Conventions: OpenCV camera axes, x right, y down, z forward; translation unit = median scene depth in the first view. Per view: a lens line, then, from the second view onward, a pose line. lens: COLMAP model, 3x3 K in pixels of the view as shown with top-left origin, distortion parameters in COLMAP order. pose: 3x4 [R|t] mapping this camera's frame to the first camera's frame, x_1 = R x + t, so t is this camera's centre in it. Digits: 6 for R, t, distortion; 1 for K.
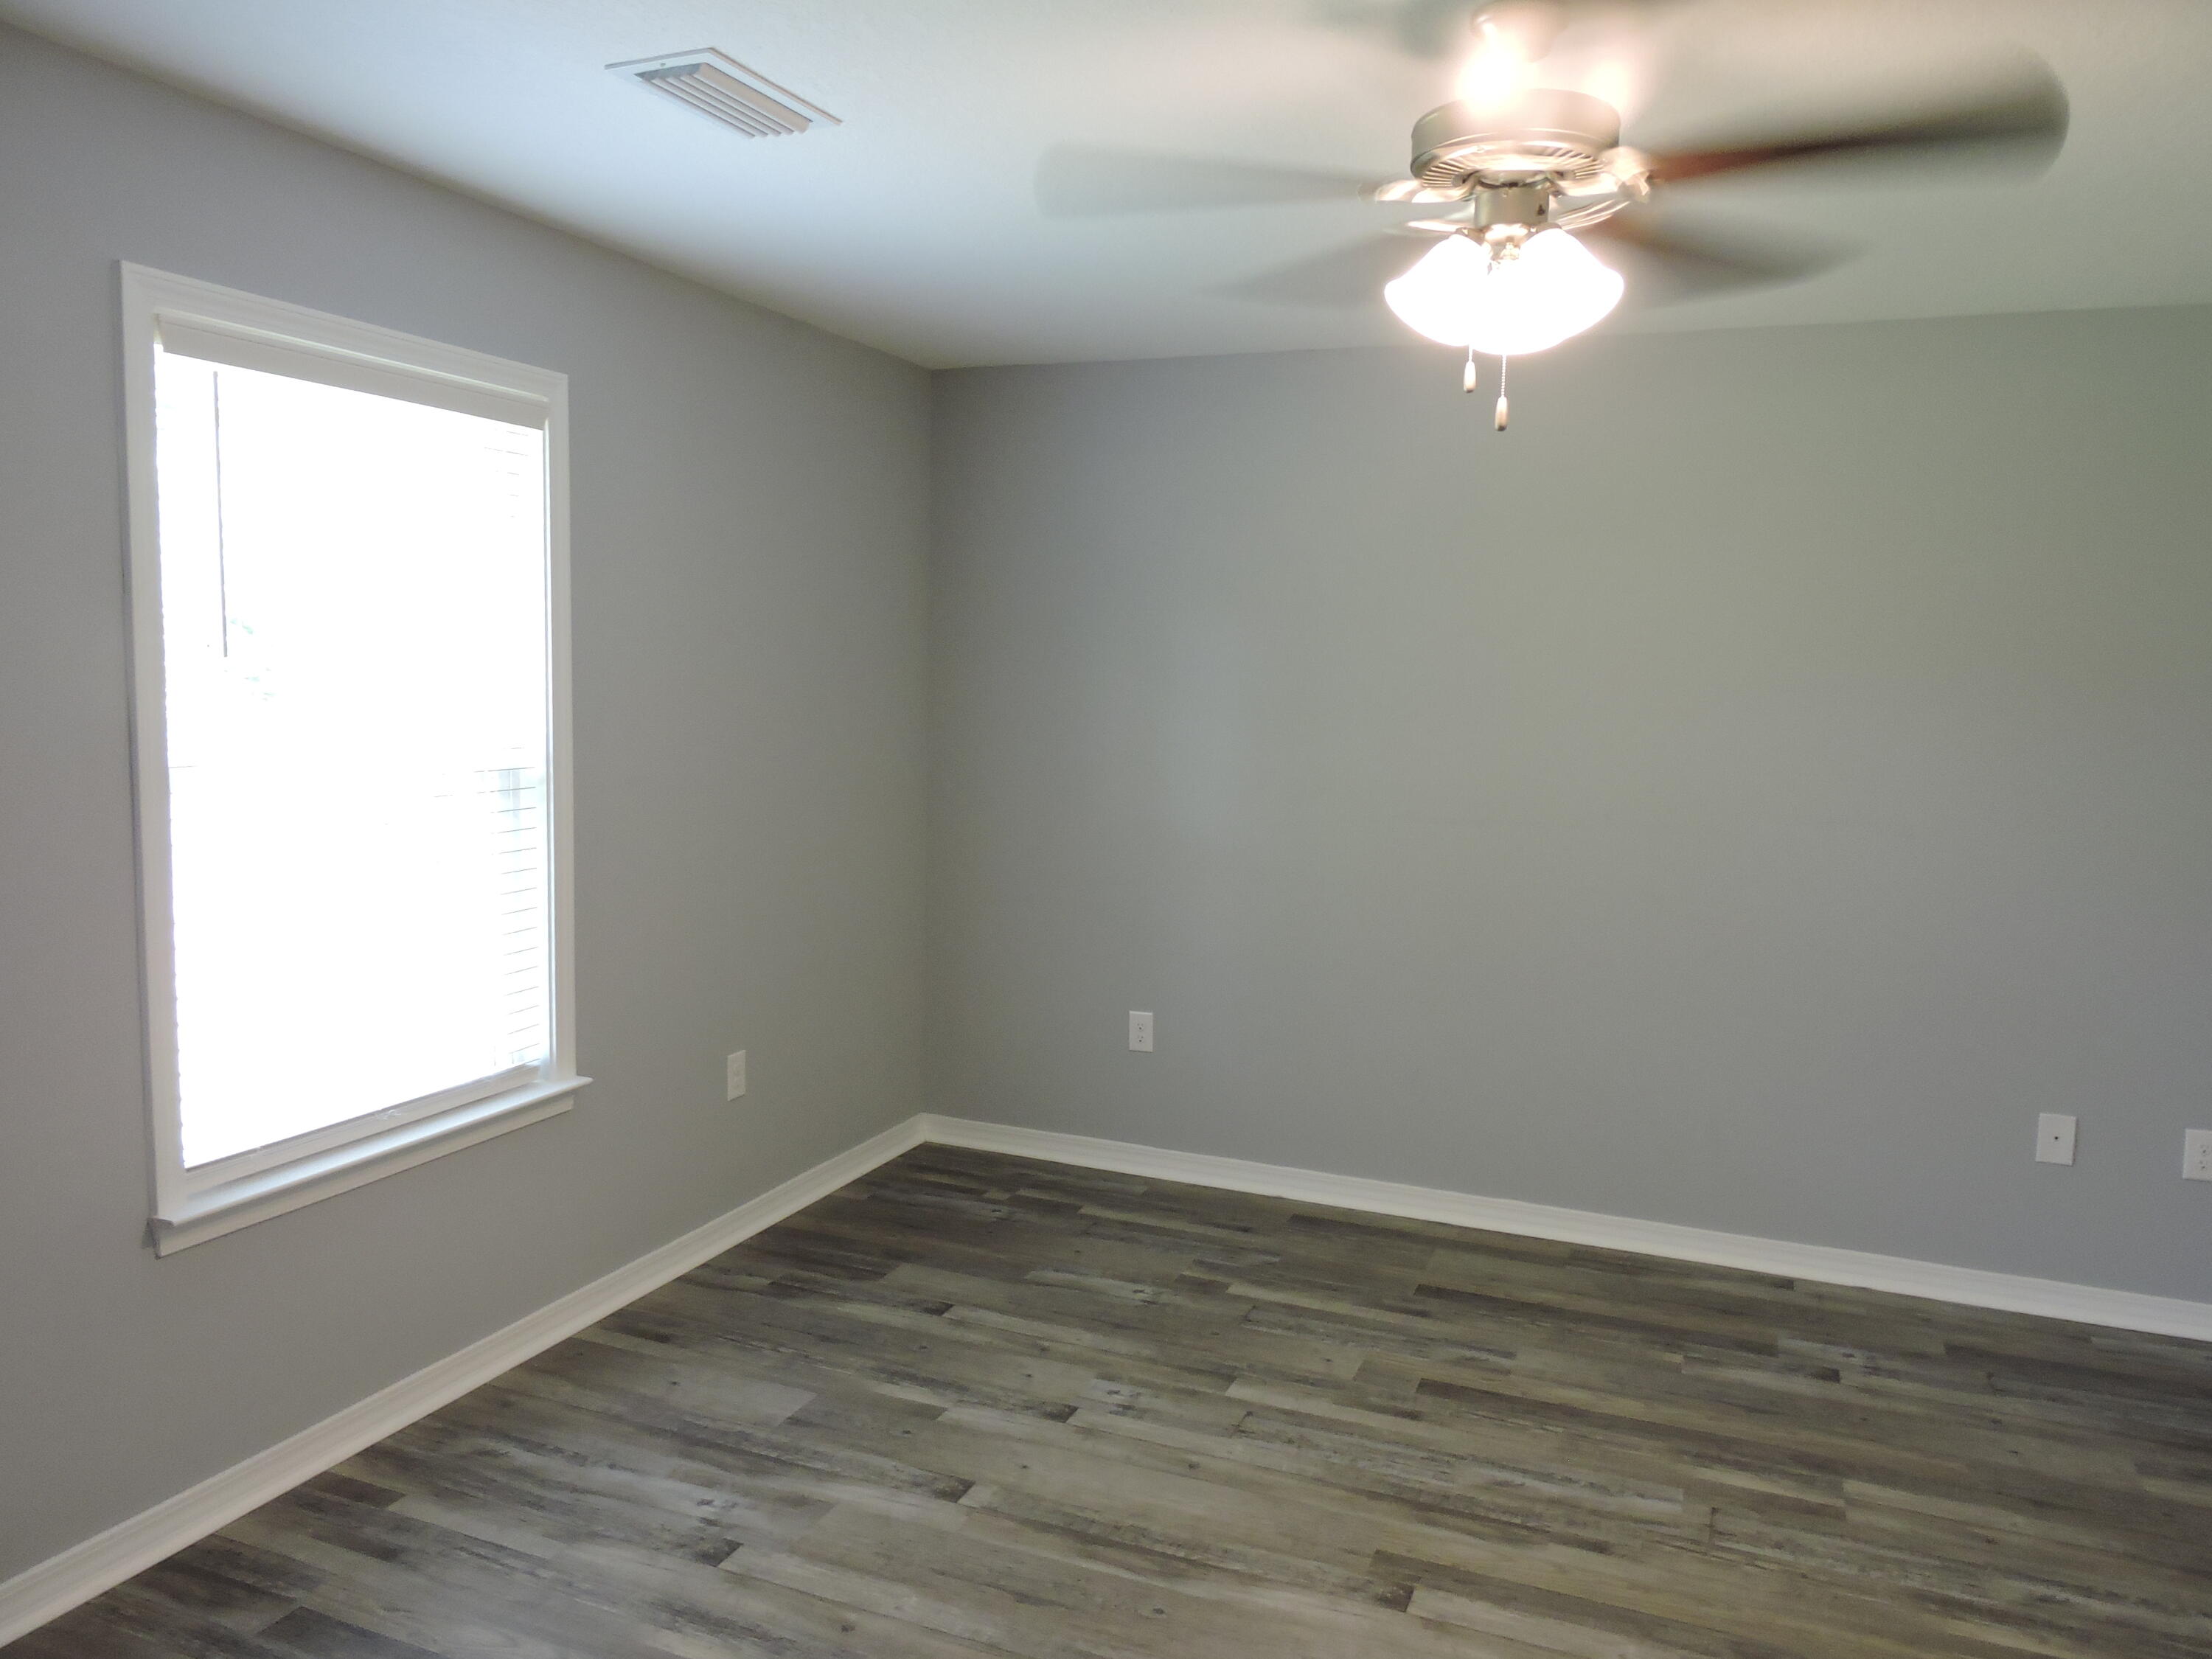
lens RADIAL K [[1585.4, 0, 1106.0], [0, 1585.4, 829.5], [0, 0, 1]] dist [0.001158, -0.008380]
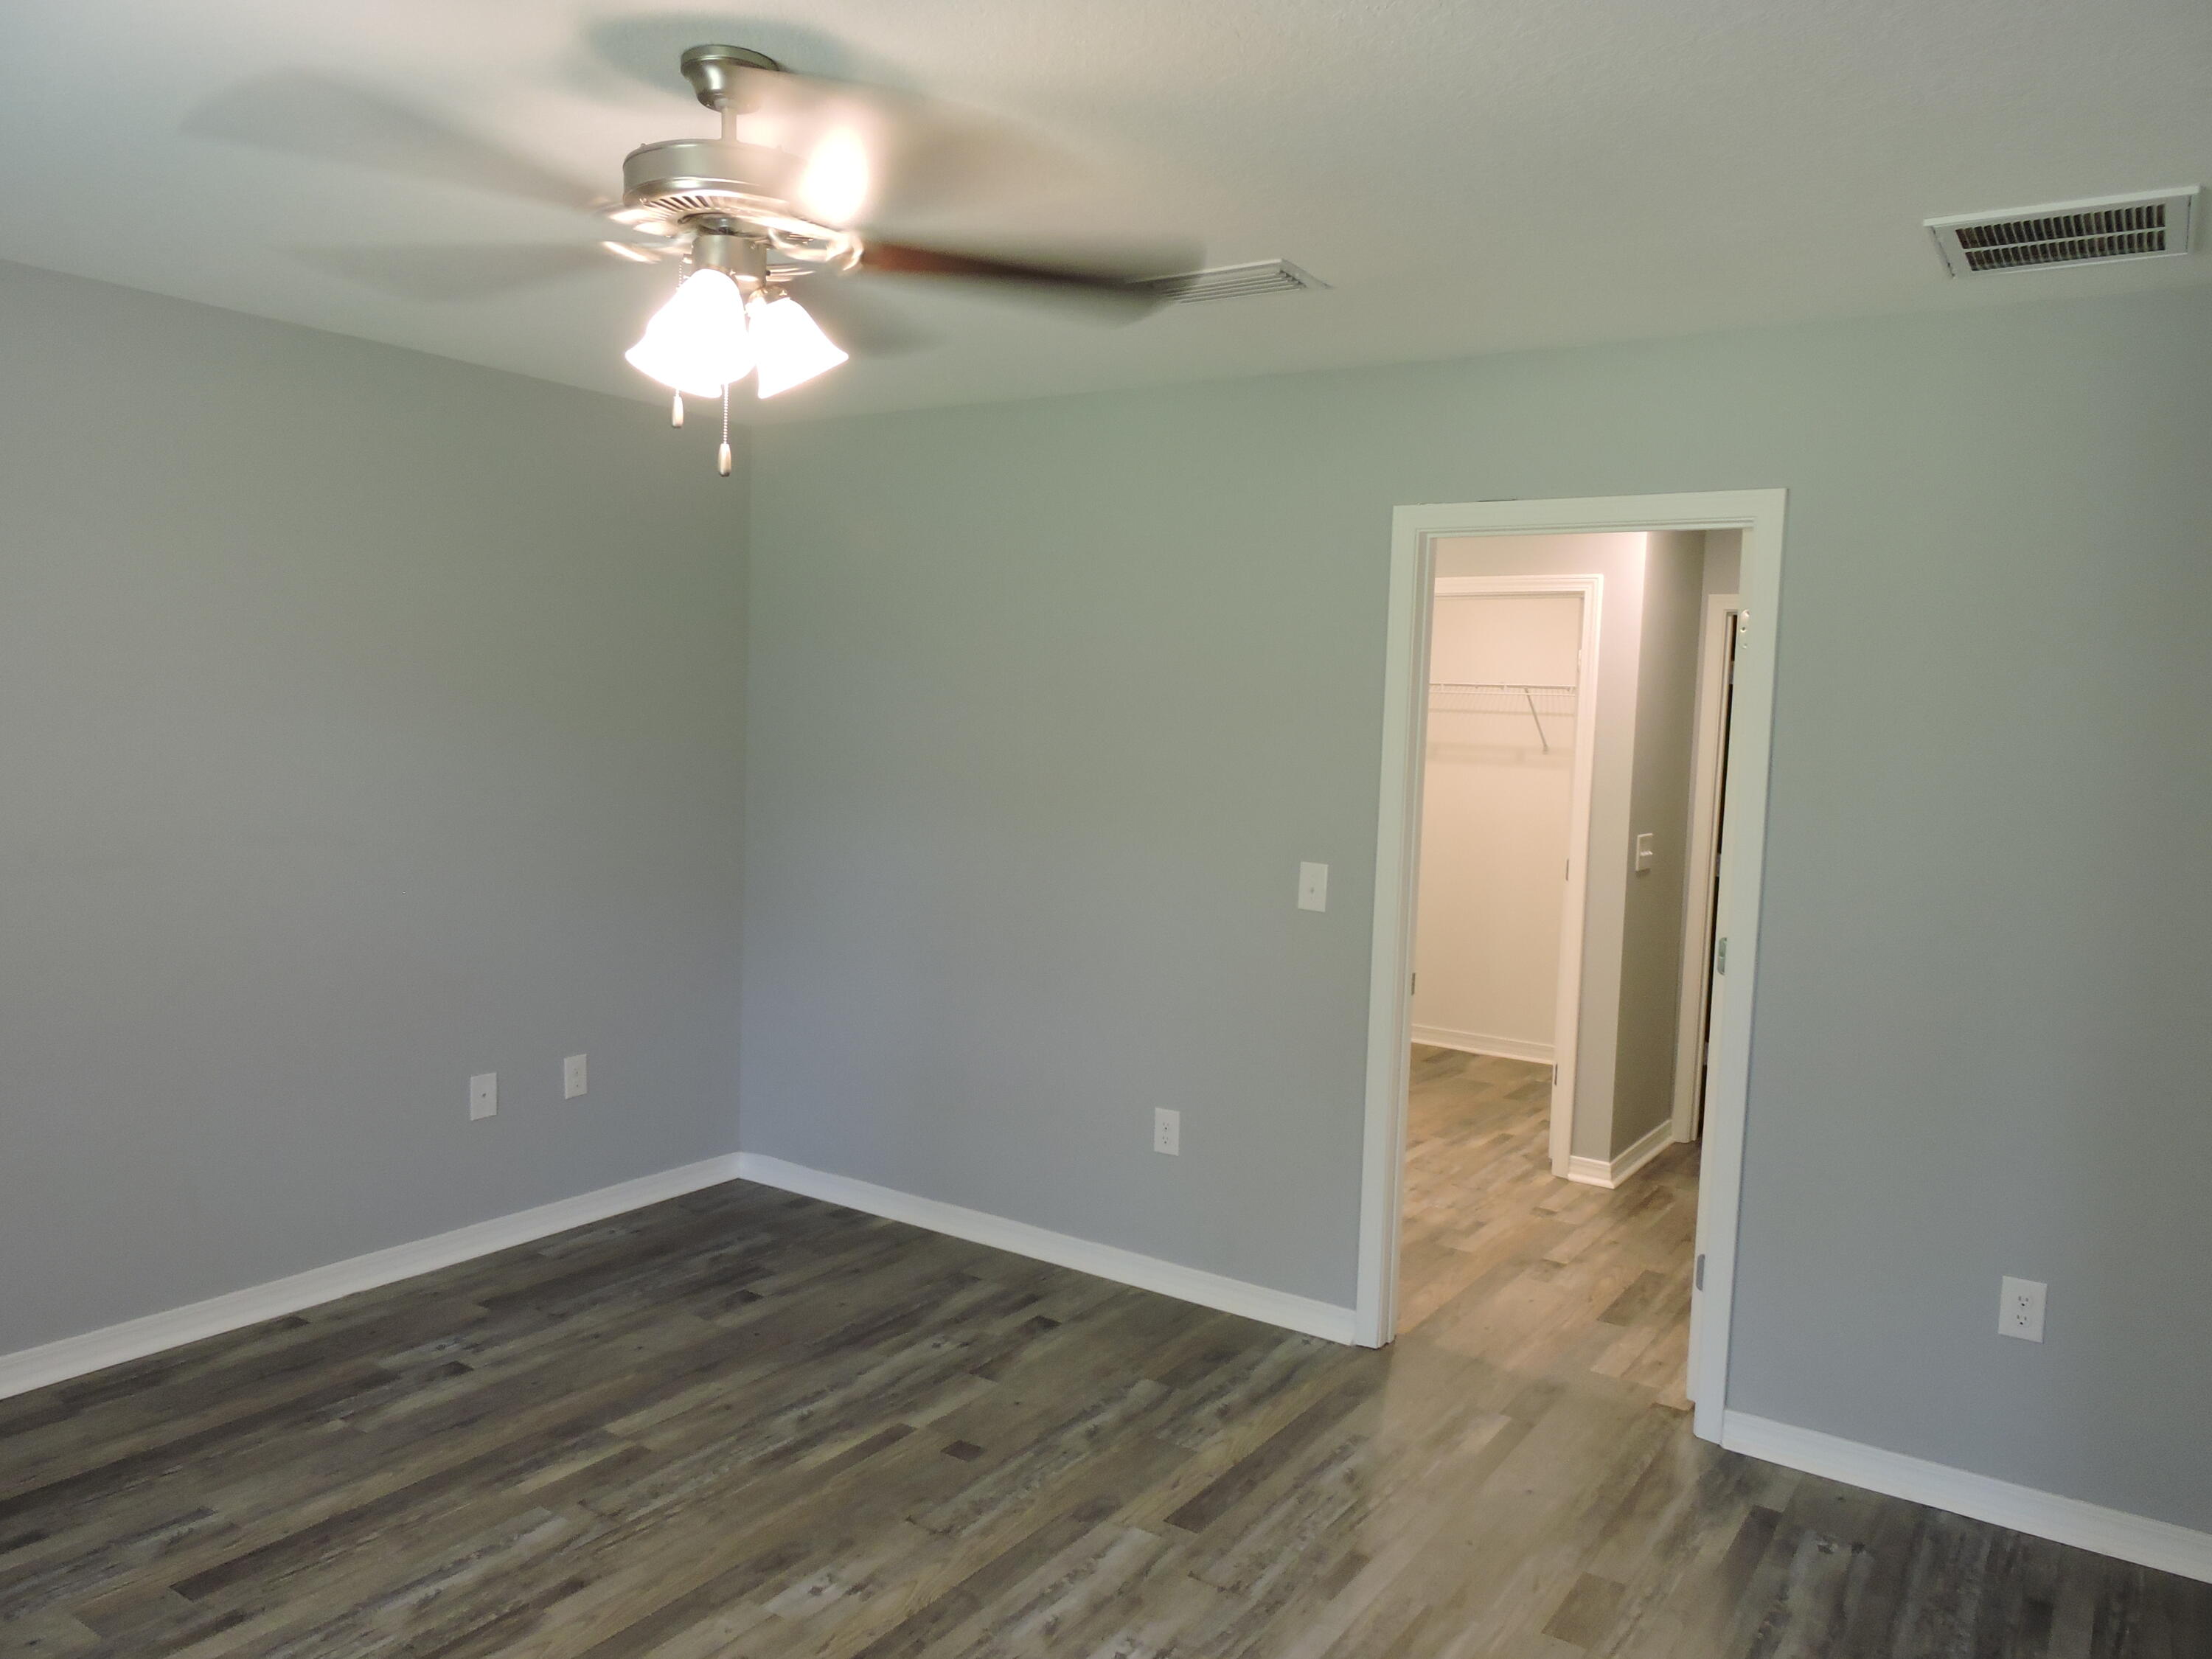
lens RADIAL K [[1585.4, 0, 1106.0], [0, 1585.4, 829.5], [0, 0, 1]] dist [0.001158, -0.008380]
pose [[0.208327, -0.099676, 0.972967, -0.452288], [0.071691, 0.993674, 0.086448, -0.070339], [-0.975428, 0.051743, 0.214154, 0.356764]]
